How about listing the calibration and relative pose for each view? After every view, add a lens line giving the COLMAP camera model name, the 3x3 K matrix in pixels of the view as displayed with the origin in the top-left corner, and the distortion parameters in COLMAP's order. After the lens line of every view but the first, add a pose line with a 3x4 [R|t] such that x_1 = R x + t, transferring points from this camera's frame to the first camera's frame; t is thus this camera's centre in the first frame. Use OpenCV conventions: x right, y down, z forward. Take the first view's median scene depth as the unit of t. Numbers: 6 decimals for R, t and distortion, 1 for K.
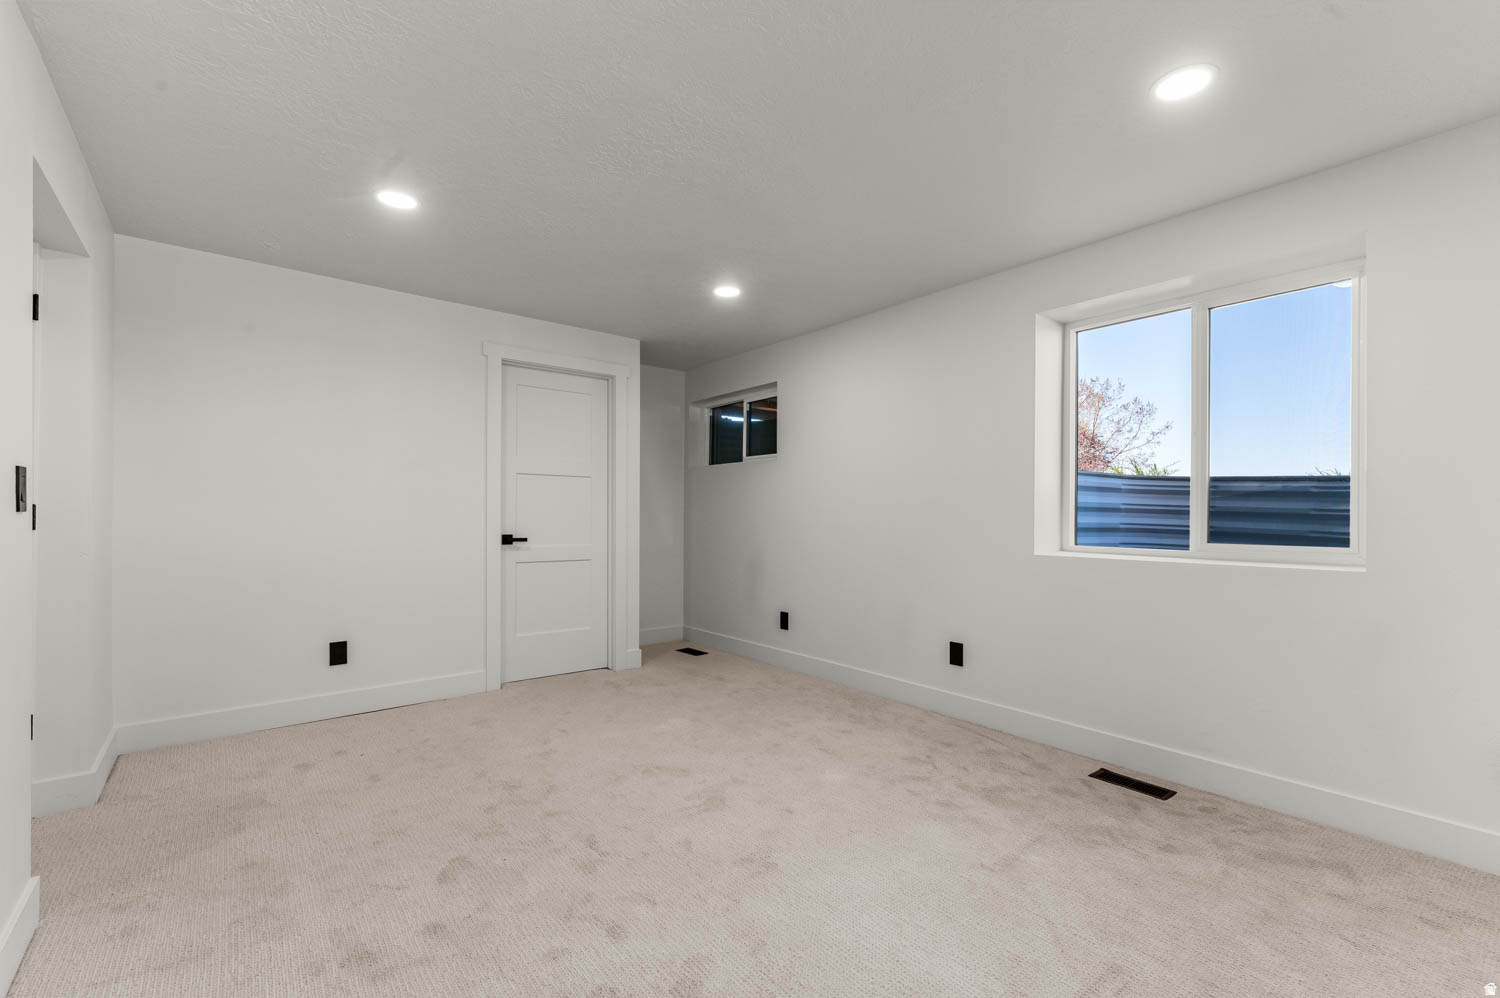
lens RADIAL K [[652.5, 0, 750.0], [0, 652.5, 499.0], [0, 0, 1]] dist [-0.002683, -0.000489]
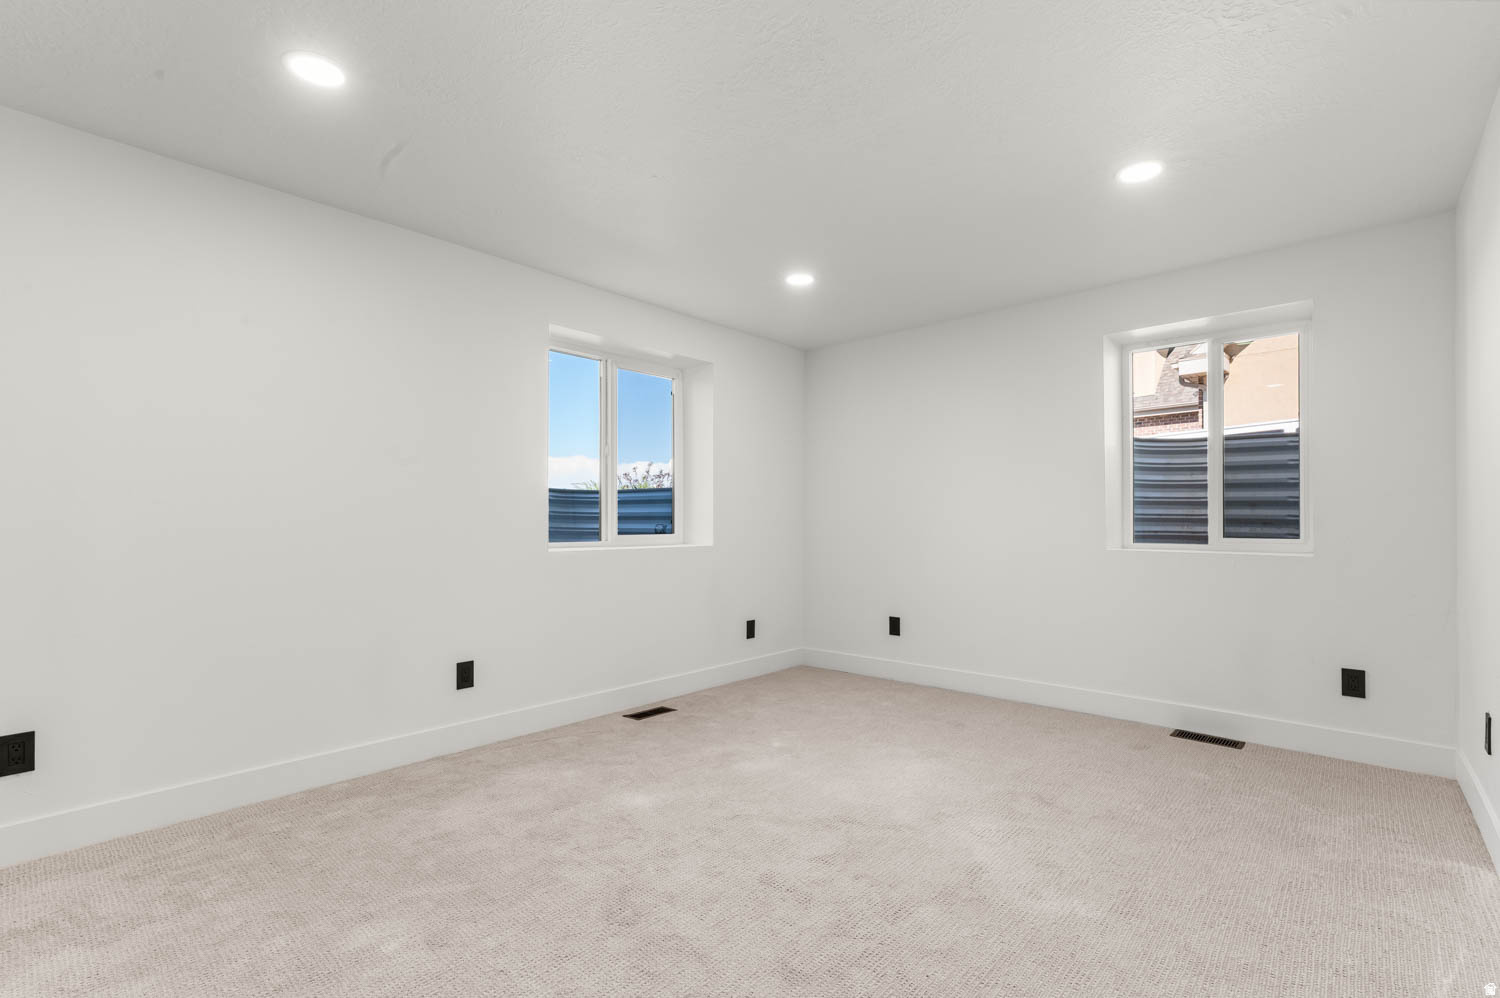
lens RADIAL K [[666.6, 0, 755.4], [0, 666.6, 512.6], [0, 0, 1]] dist [-0.000136, 0.000093]
pose [[-0.129891, -0.001699, 0.991527, -0.781700], [-0.012348, 0.999924, 0.000096, 0.009327], [-0.991451, -0.012231, -0.129902, 0.899954]]
